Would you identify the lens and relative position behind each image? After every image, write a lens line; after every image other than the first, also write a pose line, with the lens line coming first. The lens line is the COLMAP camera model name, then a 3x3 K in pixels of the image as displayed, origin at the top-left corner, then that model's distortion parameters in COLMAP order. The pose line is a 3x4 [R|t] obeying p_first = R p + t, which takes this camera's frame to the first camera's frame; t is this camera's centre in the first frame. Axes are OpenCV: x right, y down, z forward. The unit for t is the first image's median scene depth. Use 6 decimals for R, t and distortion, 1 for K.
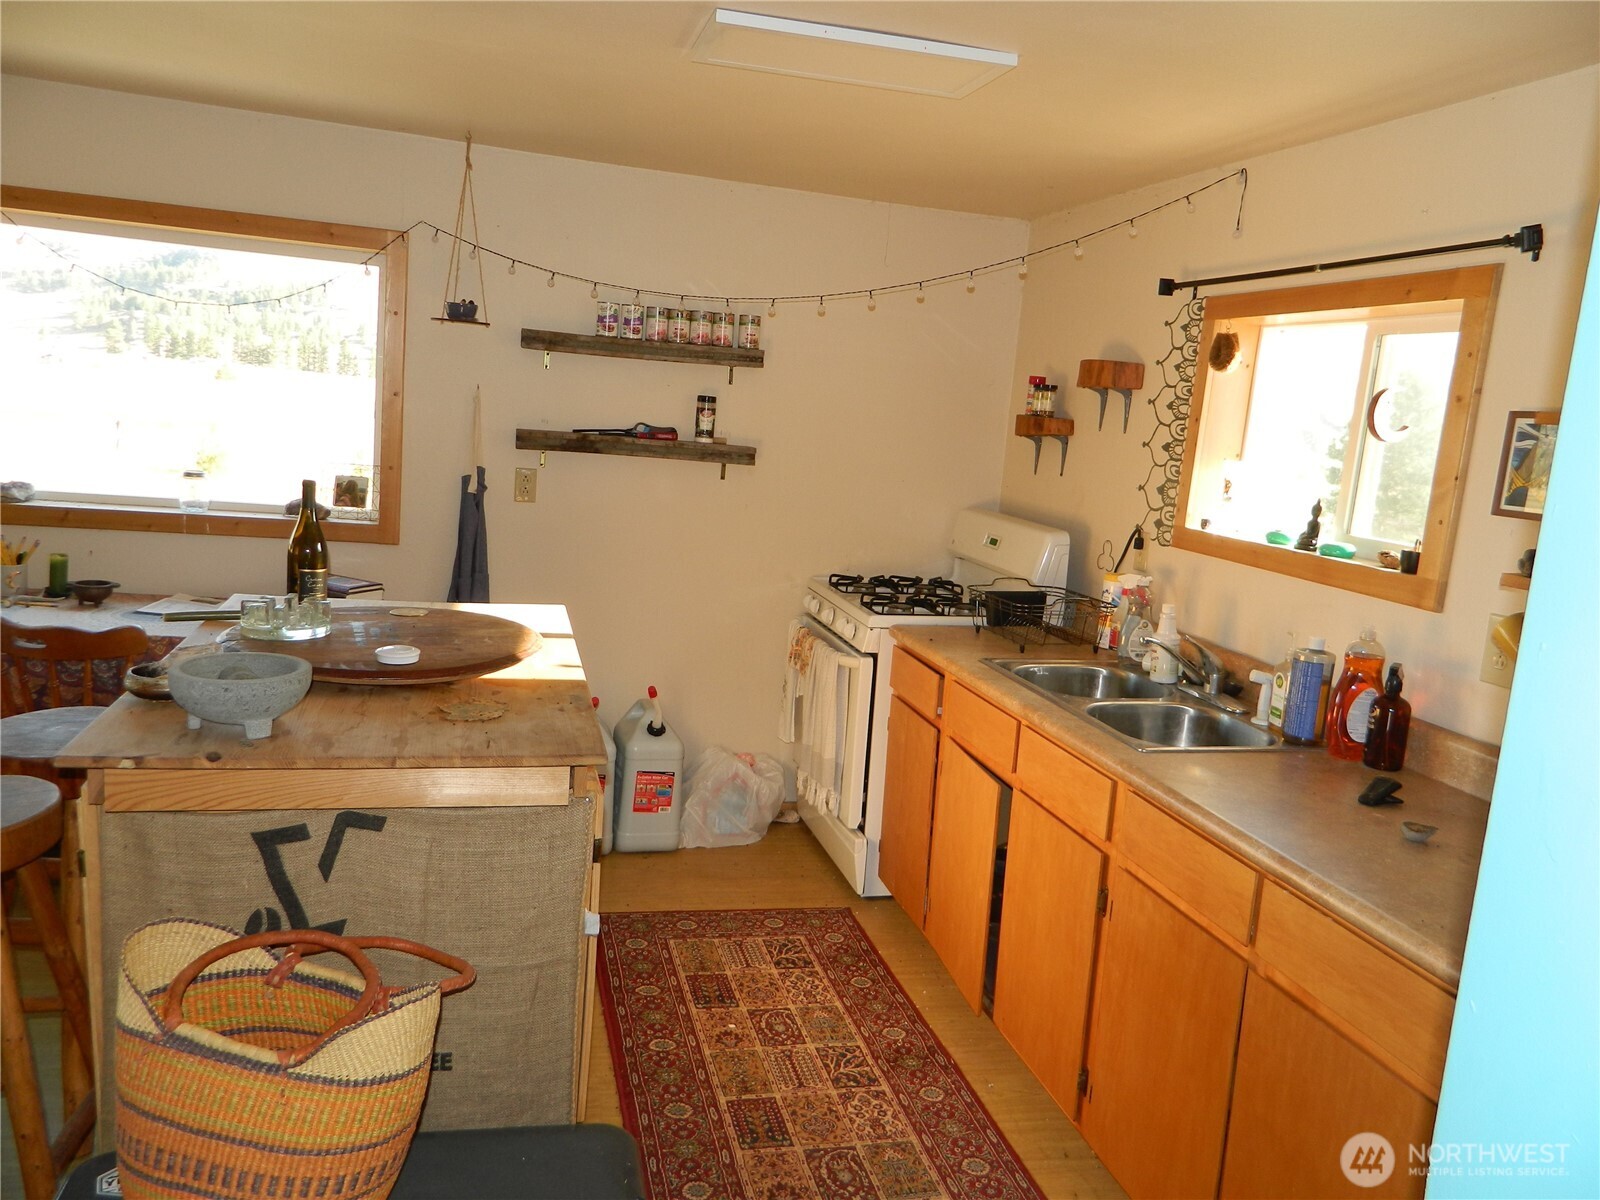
lens RADIAL K [[1183.7, 0, 800.0], [0, 1183.7, 600.0], [0, 0, 1]] dist [0.002401, 0.003094]
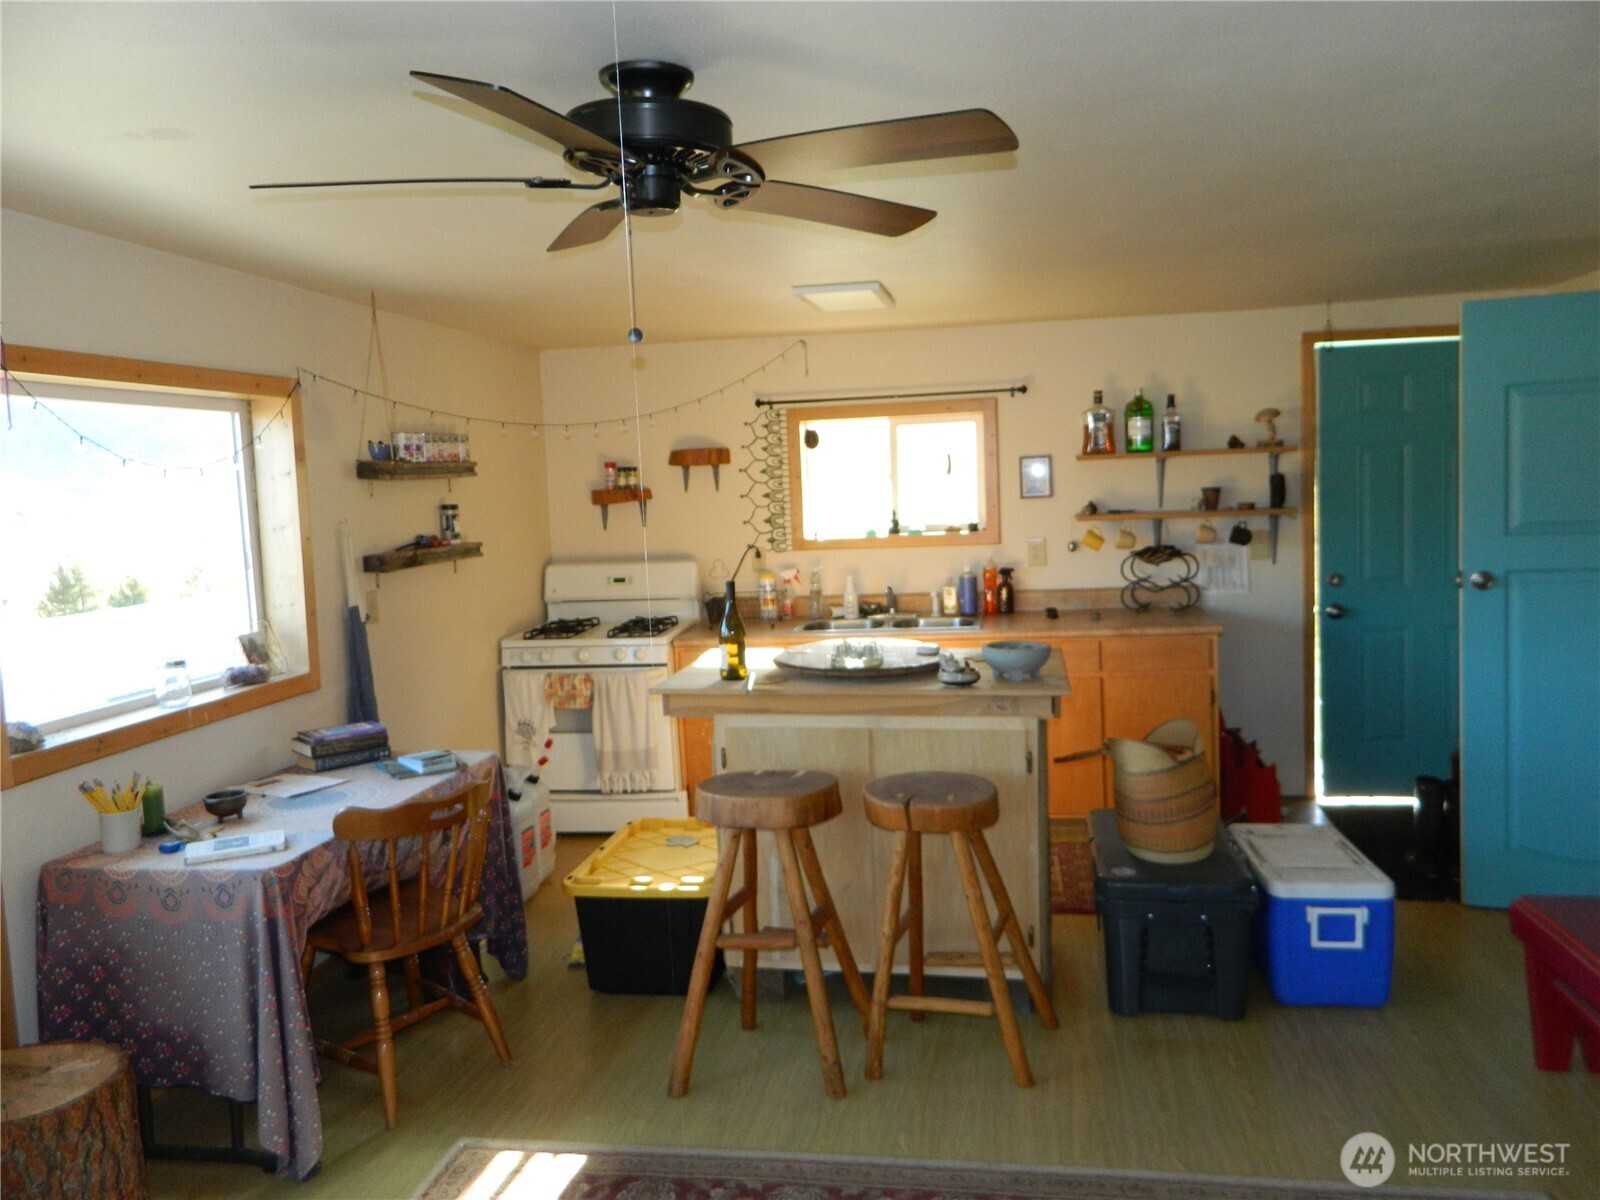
lens RADIAL K [[1183.7, 0, 800.0], [0, 1183.7, 600.0], [0, 0, 1]] dist [0.002401, 0.003094]
pose [[0.412732, -0.196774, 0.889344, -1.178178], [0.223937, 0.968339, 0.110326, -0.156762], [-0.882896, 0.153622, 0.443729, 0.222863]]
